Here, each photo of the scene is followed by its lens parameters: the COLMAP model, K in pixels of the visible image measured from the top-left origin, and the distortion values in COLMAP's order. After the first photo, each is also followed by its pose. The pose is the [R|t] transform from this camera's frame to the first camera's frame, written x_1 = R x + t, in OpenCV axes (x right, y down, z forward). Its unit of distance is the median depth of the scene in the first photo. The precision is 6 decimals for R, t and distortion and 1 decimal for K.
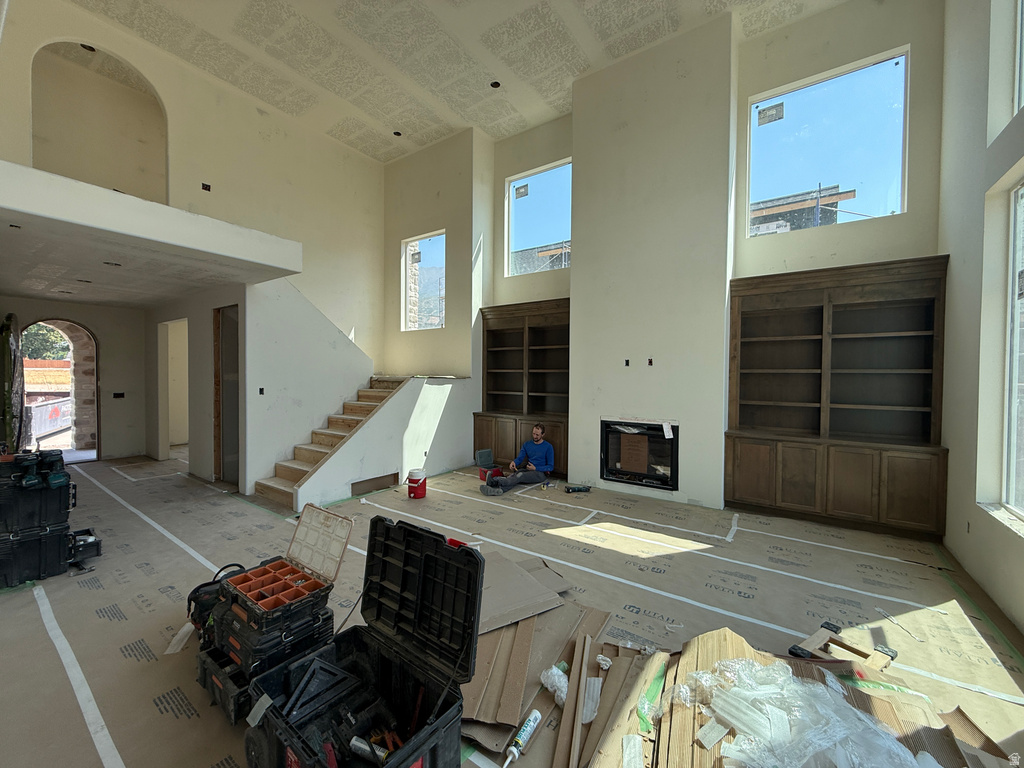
lens RADIAL K [[405.7, 0, 512.6], [0, 405.7, 384.9], [0, 0, 1]] dist [0.000791, -0.000077]
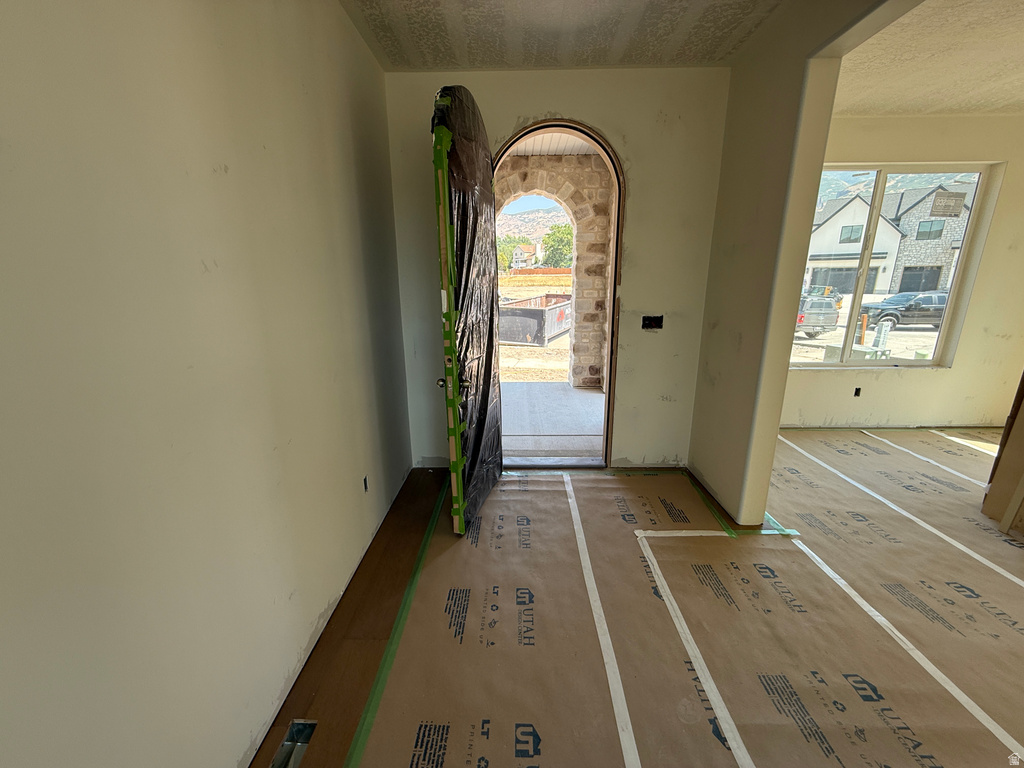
lens RADIAL K [[405.7, 0, 513.5], [0, 405.7, 382.3], [0, 0, 1]] dist [0.000791, -0.000077]
pose [[0.565855, 0.192936, -0.801613, -0.577785], [-0.006658, 0.973274, 0.229552, -0.005775], [0.824478, -0.124556, 0.552017, 0.533023]]
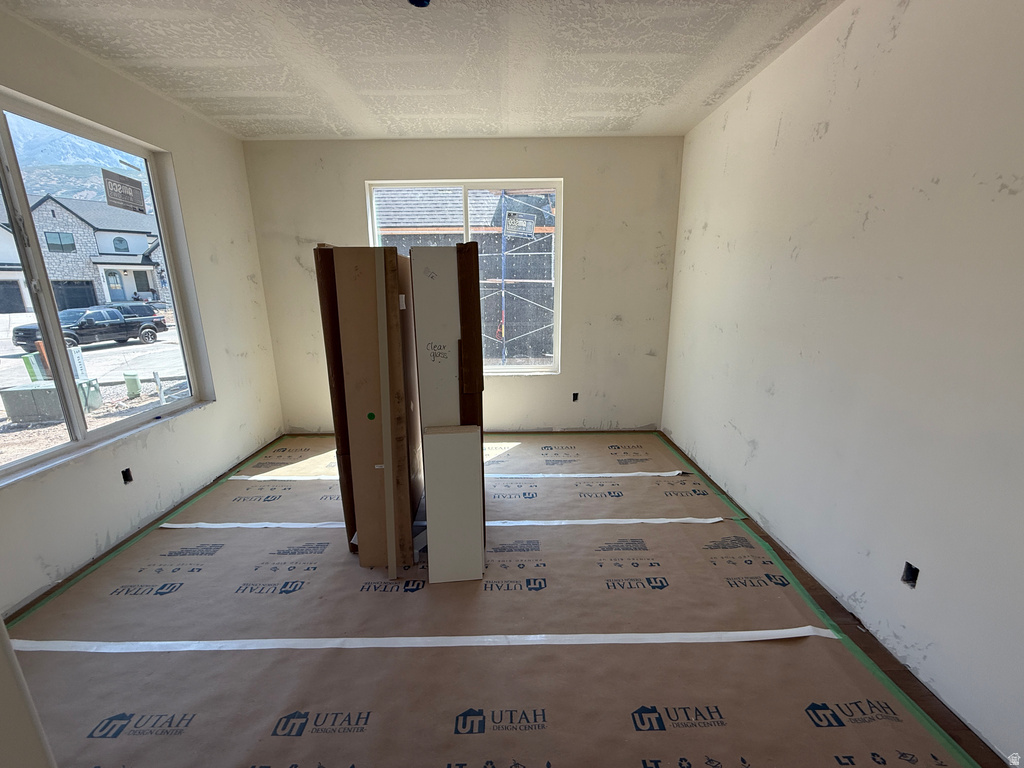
lens RADIAL K [[405.7, 0, 506.8], [0, 405.7, 383.9], [0, 0, 1]] dist [0.000791, -0.000077]
pose [[0.819041, -0.152617, 0.553064, -0.688703], [0.030593, 0.974217, 0.223529, -0.014932], [-0.572918, -0.166160, 0.802593, 0.828932]]
